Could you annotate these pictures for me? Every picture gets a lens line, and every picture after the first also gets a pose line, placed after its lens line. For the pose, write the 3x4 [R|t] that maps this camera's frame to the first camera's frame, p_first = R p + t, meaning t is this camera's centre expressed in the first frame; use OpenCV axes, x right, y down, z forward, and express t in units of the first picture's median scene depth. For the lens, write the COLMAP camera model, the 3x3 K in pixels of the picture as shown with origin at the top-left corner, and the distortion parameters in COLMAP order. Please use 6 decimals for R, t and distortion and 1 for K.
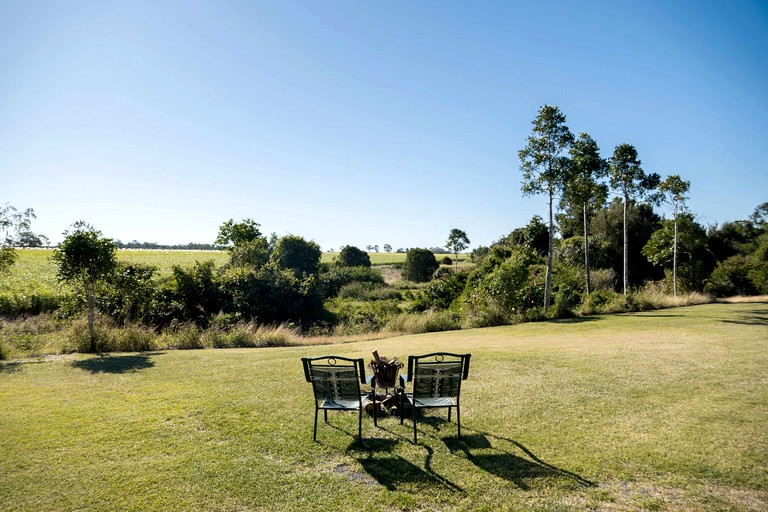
lens RADIAL K [[566.4, 0, 384.0], [0, 566.4, 256.0], [0, 0, 1]] dist [-0.151665, 0.060159]
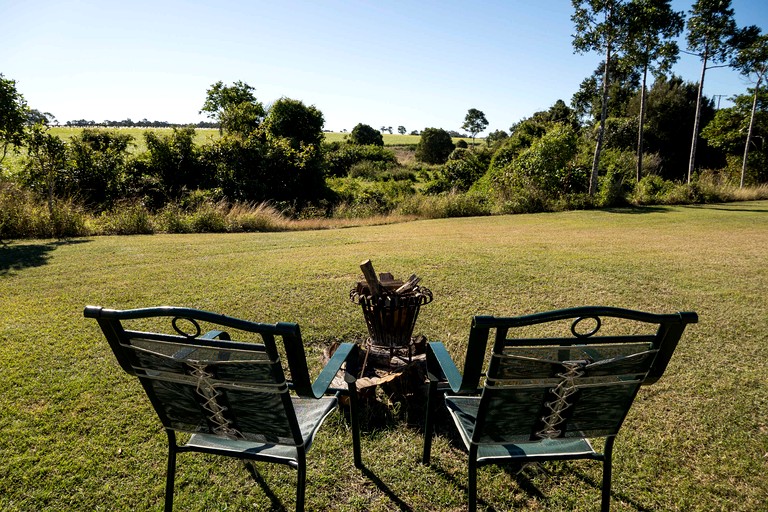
lens RADIAL K [[566.4, 0, 384.0], [0, 566.4, 256.0], [0, 0, 1]] dist [-0.151665, 0.060159]
pose [[0.999399, 0.029490, -0.018244, 0.001284], [-0.025114, 0.978304, 0.205648, 0.021132], [0.023913, -0.205067, 0.978456, 0.162965]]
